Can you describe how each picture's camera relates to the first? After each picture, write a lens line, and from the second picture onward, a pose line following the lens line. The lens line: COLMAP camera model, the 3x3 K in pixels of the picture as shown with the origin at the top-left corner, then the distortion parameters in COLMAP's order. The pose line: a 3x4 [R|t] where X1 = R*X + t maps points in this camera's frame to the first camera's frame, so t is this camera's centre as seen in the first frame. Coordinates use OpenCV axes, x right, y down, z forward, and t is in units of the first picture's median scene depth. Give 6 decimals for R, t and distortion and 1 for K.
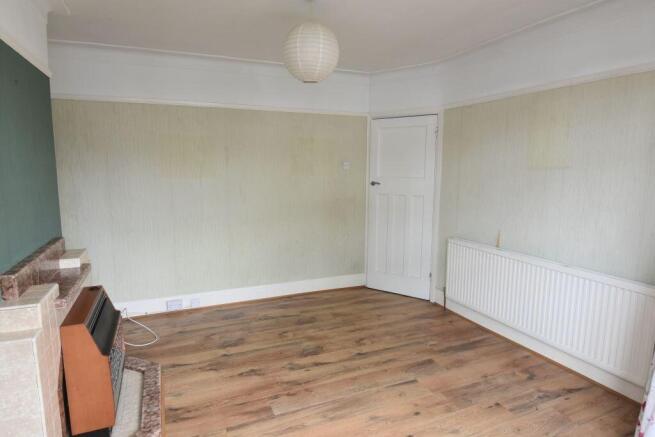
lens RADIAL K [[386.9, 0, 326.9], [0, 386.9, 217.3], [0, 0, 1]] dist [0.001692, -0.003768]
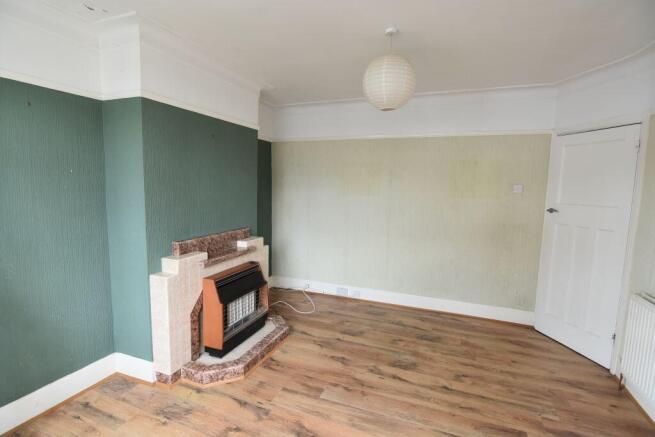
lens RADIAL K [[326.9, 0, 325.6], [0, 326.9, 216.8], [0, 0, 1]] dist [-0.009036, -0.005486]
pose [[0.706420, 0.084886, -0.702684, 0.346500], [-0.112642, 0.993612, 0.006790, -0.027991], [0.698772, 0.074355, 0.711470, 0.174908]]
